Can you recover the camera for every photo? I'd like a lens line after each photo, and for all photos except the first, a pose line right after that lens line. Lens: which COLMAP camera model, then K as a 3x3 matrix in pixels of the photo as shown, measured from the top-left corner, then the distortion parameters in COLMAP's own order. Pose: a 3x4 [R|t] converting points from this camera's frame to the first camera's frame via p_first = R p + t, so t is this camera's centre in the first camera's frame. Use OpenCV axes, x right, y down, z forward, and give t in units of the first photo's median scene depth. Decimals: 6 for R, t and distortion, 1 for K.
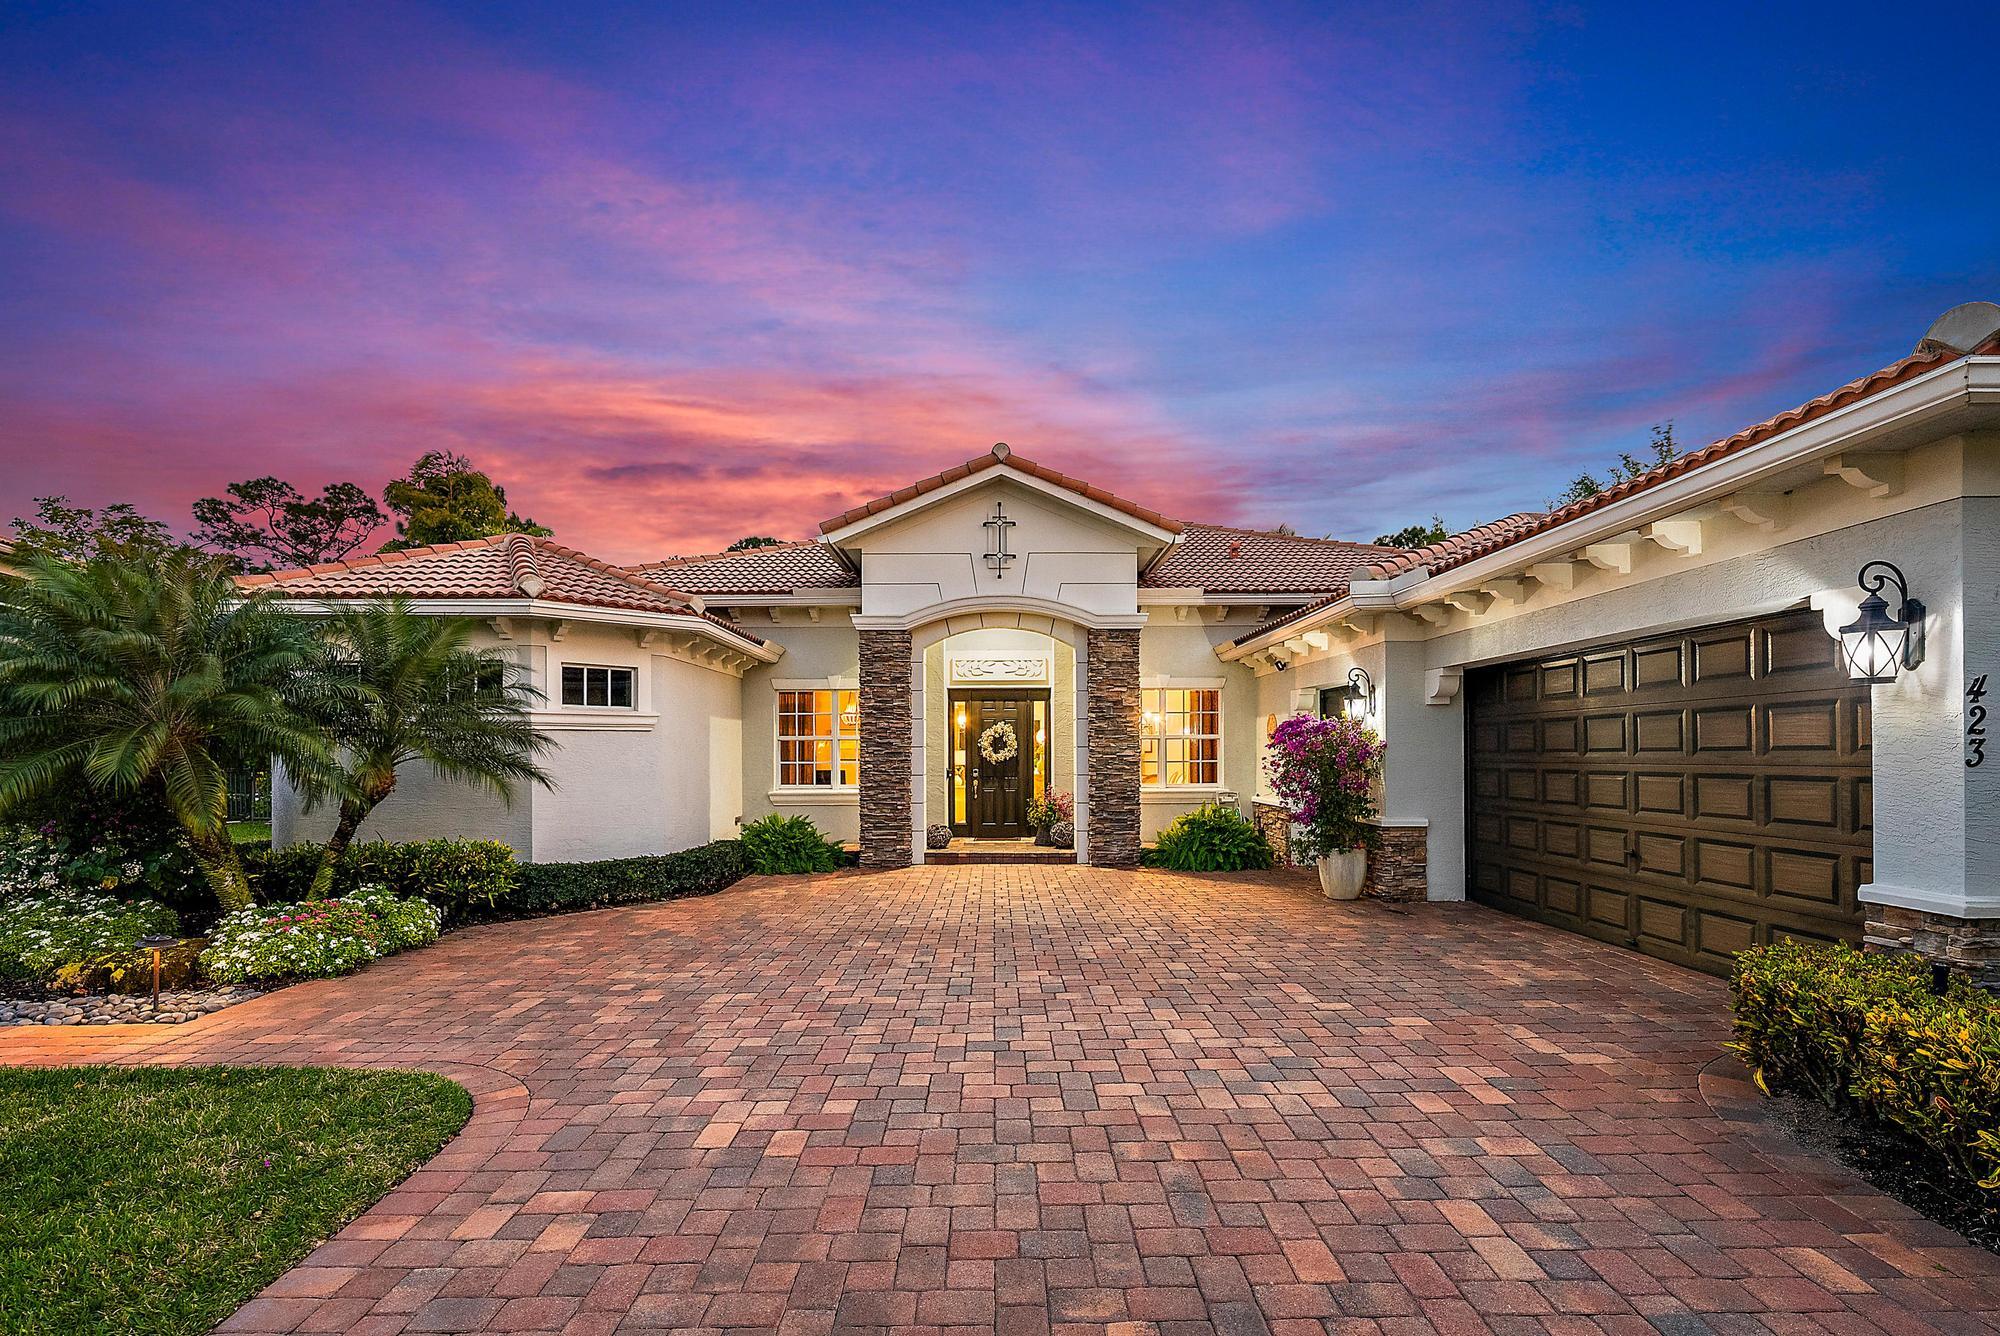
lens RADIAL K [[911.2, 0, 988.5], [0, 911.2, 754.6], [0, 0, 1]] dist [-0.001324, -0.000115]
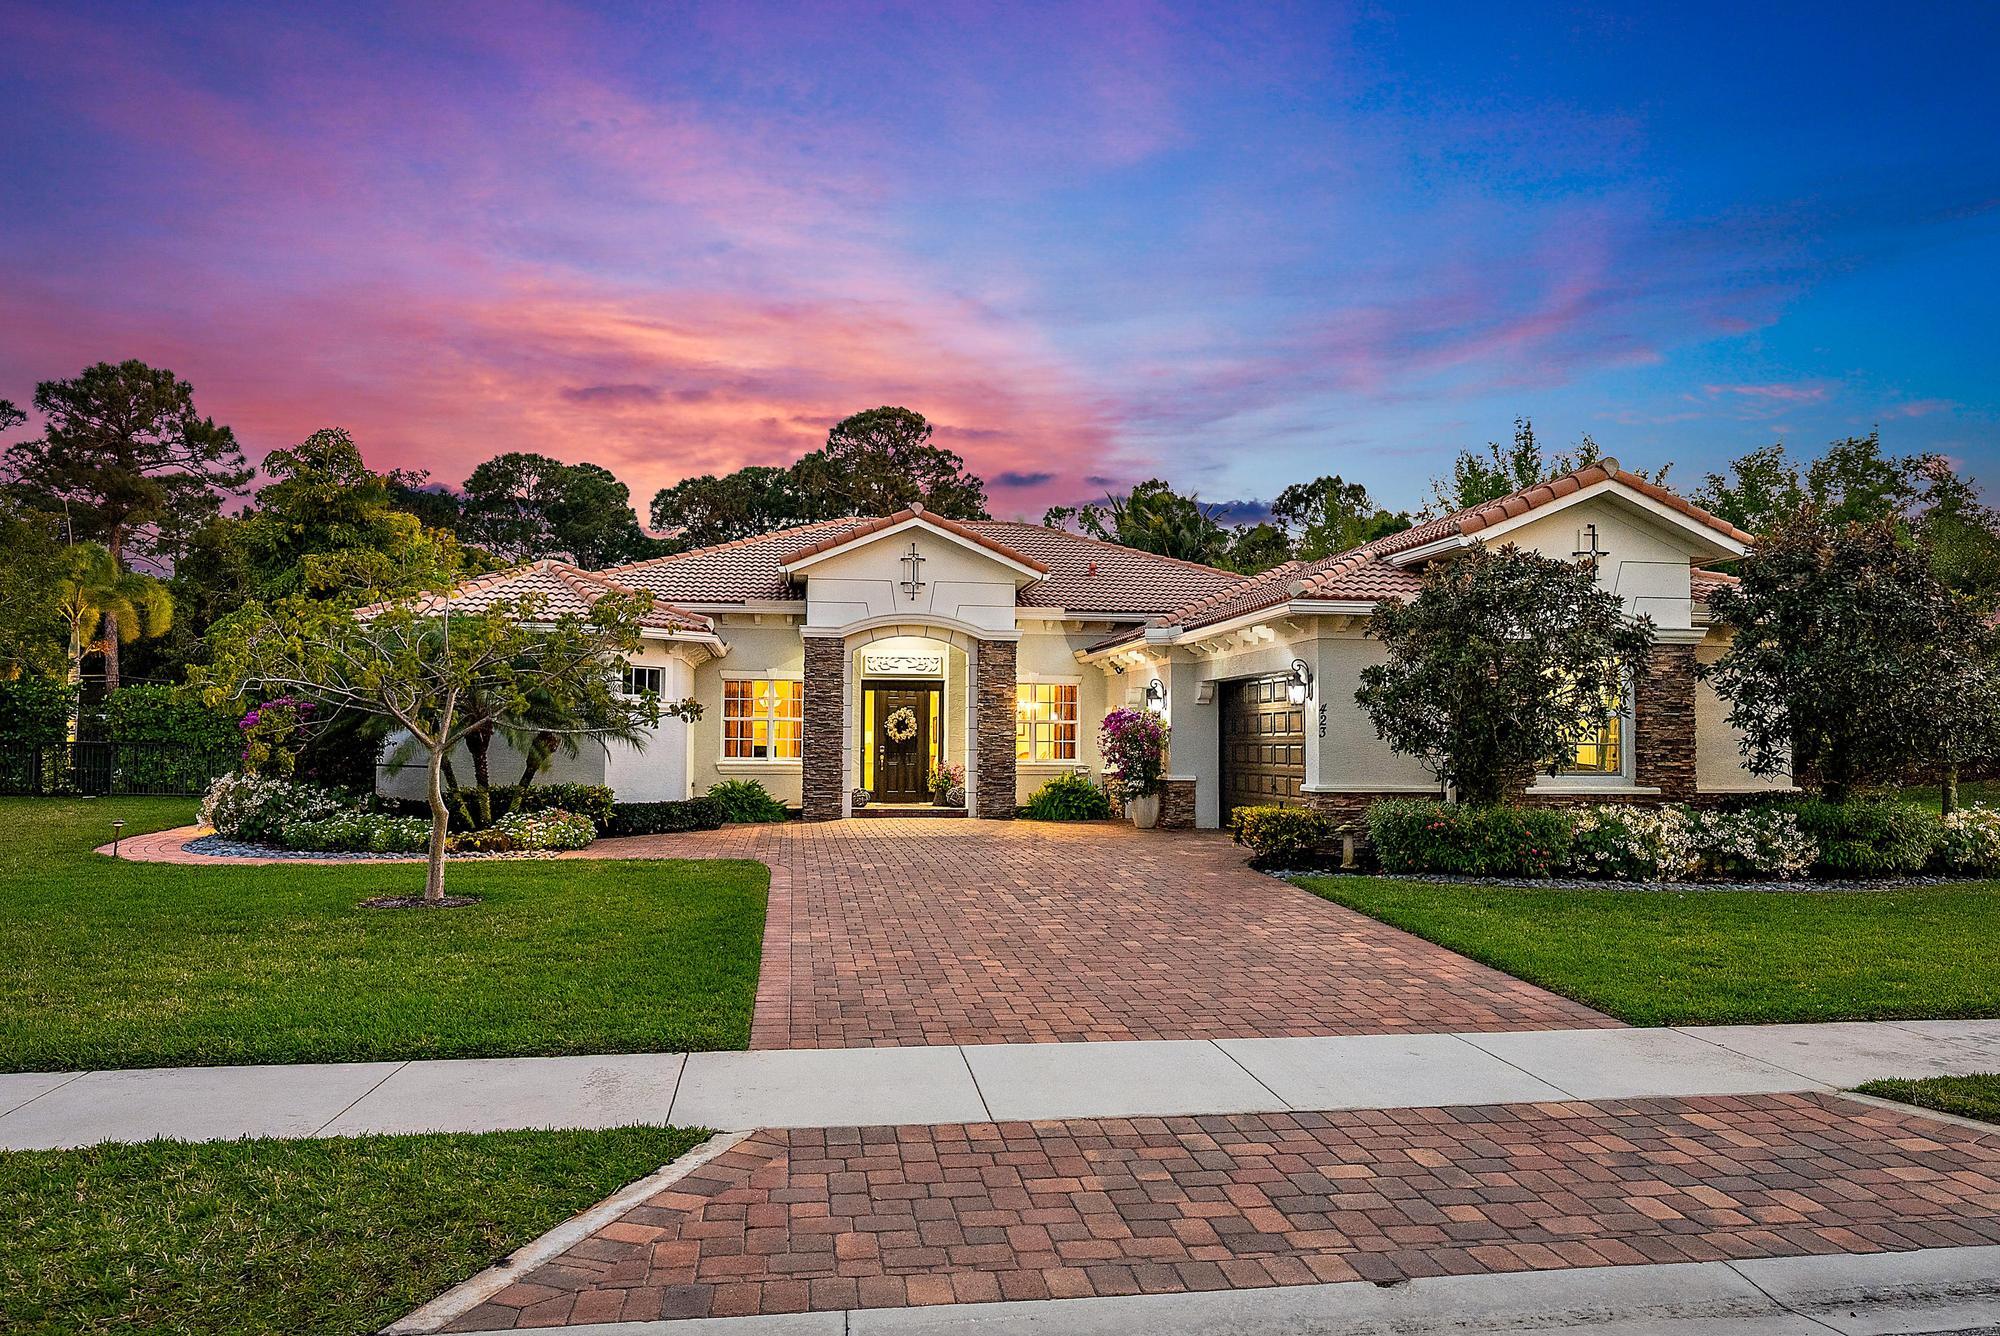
lens RADIAL K [[1315.1, 0, 999.2], [0, 1315.1, 664.1], [0, 0, 1]] dist [0.030727, 0.000941]
pose [[0.987059, 0.019681, 0.159145, -0.159822], [-0.010018, 0.998069, -0.061294, 0.014231], [-0.160044, 0.058906, 0.985351, -0.861266]]
